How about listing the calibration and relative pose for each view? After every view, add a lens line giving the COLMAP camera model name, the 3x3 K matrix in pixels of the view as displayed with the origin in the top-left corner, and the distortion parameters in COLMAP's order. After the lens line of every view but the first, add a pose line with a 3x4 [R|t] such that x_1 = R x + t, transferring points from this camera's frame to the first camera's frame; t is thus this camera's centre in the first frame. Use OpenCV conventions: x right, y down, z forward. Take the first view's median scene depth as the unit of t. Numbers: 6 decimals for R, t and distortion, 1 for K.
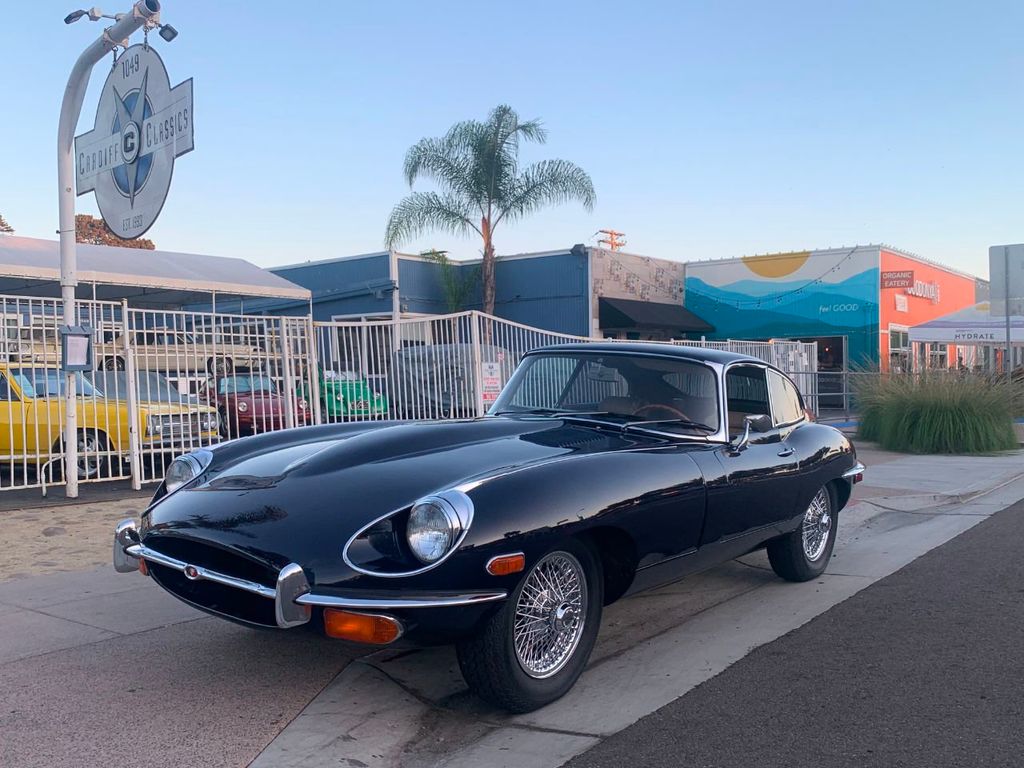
lens RADIAL K [[979.7, 0, 512.0], [0, 979.7, 384.0], [0, 0, 1]] dist [0.054317, -0.118321]
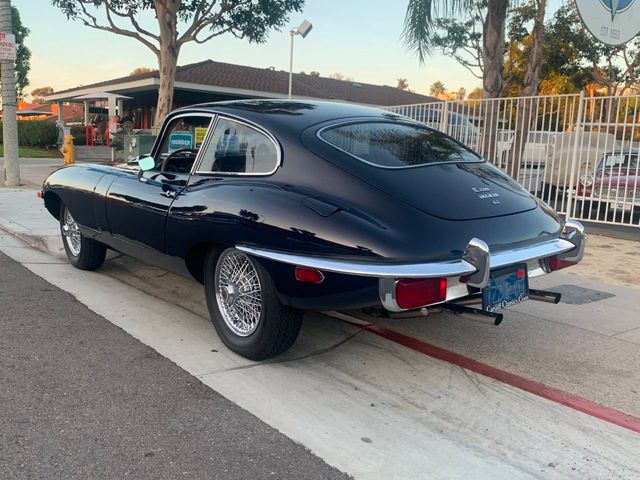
lens RADIAL K [[612.3, 0, 320.0], [0, 612.3, 240.0], [0, 0, 1]] dist [0.054317, -0.118321]
pose [[-0.252025, 0.135215, -0.958228, 0.559900], [-0.044605, 0.987515, 0.151079, 0.005908], [0.966692, 0.080818, -0.242847, 0.833256]]
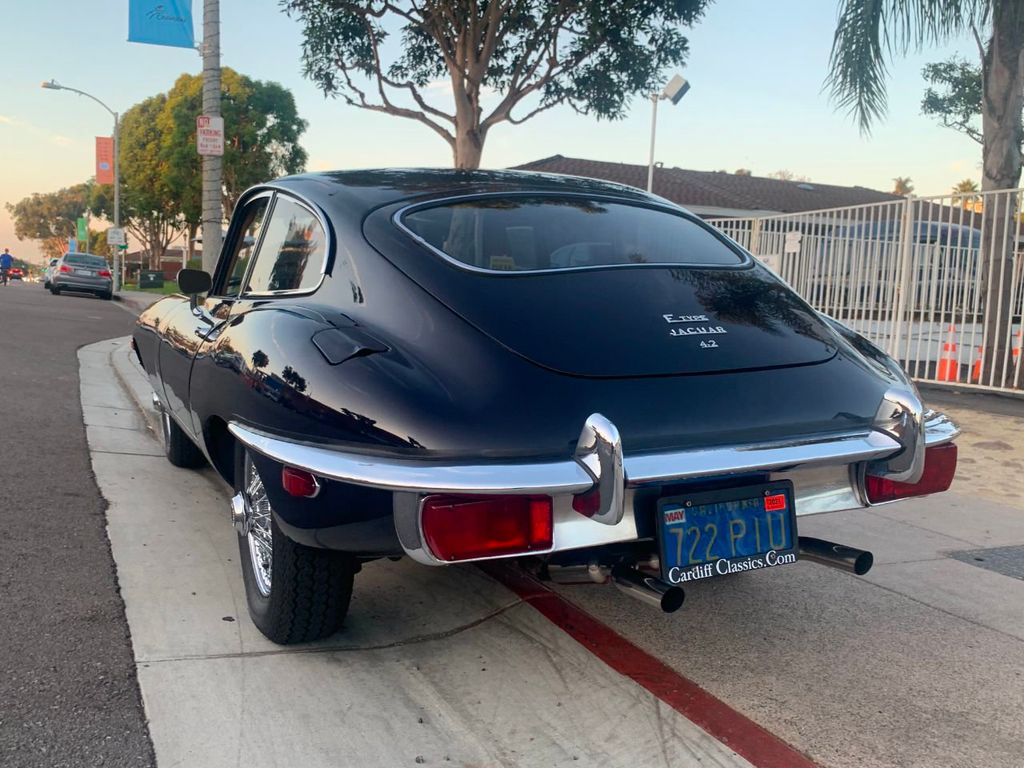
lens RADIAL K [[979.7, 0, 512.0], [0, 979.7, 384.0], [0, 0, 1]] dist [0.054317, -0.118321]
pose [[-0.492148, 0.066786, -0.867946, 0.453128], [-0.042598, 0.994010, 0.100641, 0.018966], [0.869469, 0.086503, -0.486355, 0.921442]]
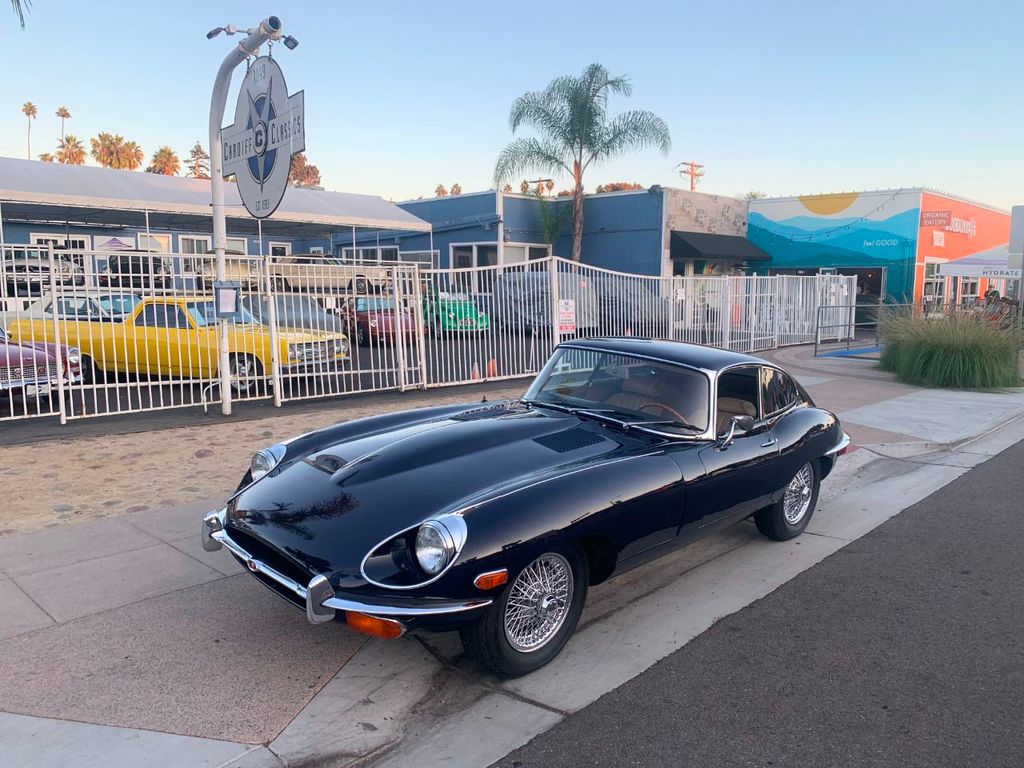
lens RADIAL K [[796.3, 0, 515.8], [0, 796.3, 383.2], [0, 0, 1]] dist [0.072871, -0.175006]
pose [[0.993645, 0.035007, -0.106979, 0.047068], [-0.021967, 0.992443, 0.120726, -0.070265], [0.110397, -0.117609, 0.986905, 0.012545]]
